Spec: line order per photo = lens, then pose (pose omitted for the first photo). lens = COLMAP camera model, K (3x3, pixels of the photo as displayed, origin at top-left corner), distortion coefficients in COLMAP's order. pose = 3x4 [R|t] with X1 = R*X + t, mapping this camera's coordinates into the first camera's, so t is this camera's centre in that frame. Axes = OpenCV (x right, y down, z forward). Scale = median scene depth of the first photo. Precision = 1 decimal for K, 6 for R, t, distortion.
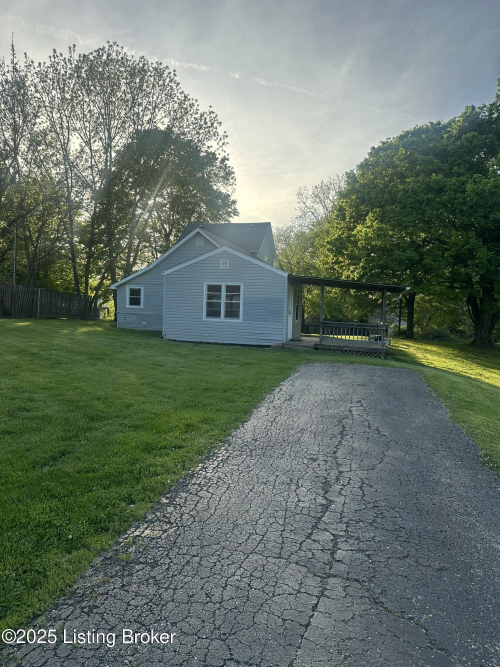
lens RADIAL K [[460.2, 0, 250.0], [0, 460.2, 333.5], [0, 0, 1]] dist [0.109181, -0.148757]
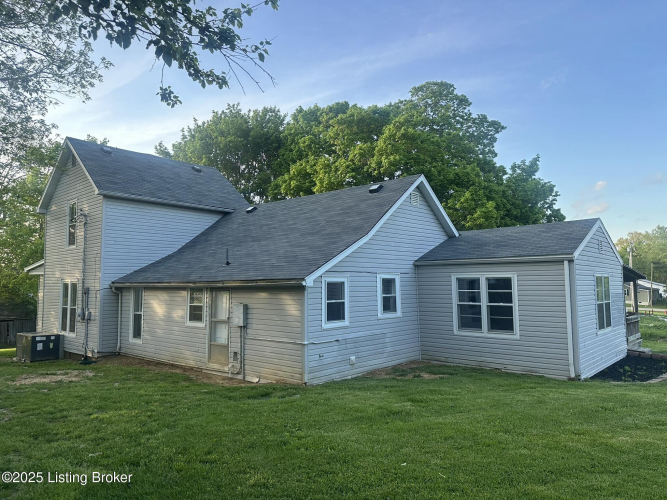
lens RADIAL K [[466.0, 0, 333.5], [0, 466.0, 250.0], [0, 0, 1]] dist [0.100407, -0.157934]
pose [[0.454399, 0.030973, 0.890260, -0.657109], [0.075444, 0.994467, -0.073105, -0.097484], [-0.887598, 0.100383, 0.449548, 0.818835]]
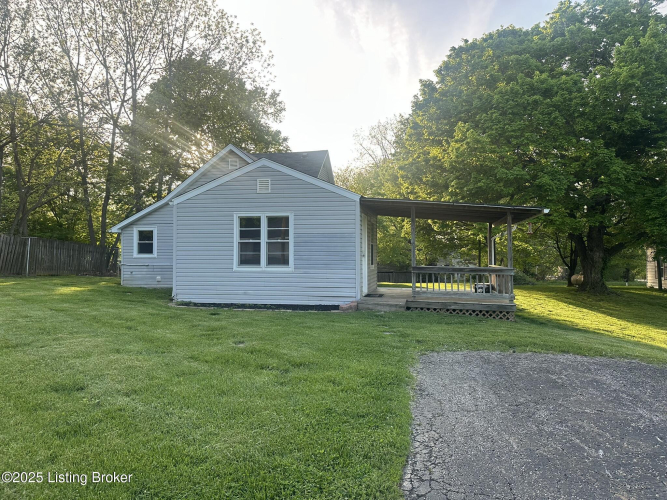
lens RADIAL K [[460.2, 0, 333.5], [0, 460.2, 250.0], [0, 0, 1]] dist [0.109181, -0.148757]
pose [[0.997899, -0.032600, 0.055983, 0.003528], [0.036464, 0.996918, -0.069457, -0.005433], [-0.053547, 0.071352, 0.996013, 0.265026]]
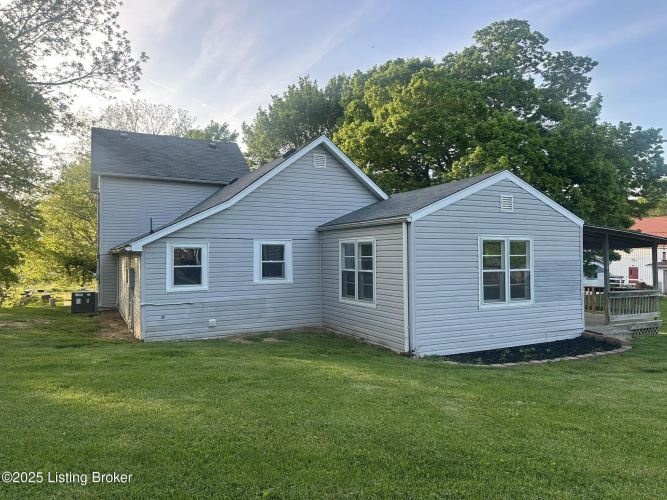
lens RADIAL K [[460.2, 0, 333.5], [0, 460.2, 250.0], [0, 0, 1]] dist [0.109181, -0.148757]
pose [[0.734024, -0.030037, 0.678459, -0.463833], [0.071060, 0.996934, -0.032744, -0.071771], [-0.675396, 0.072246, 0.733908, 0.580427]]
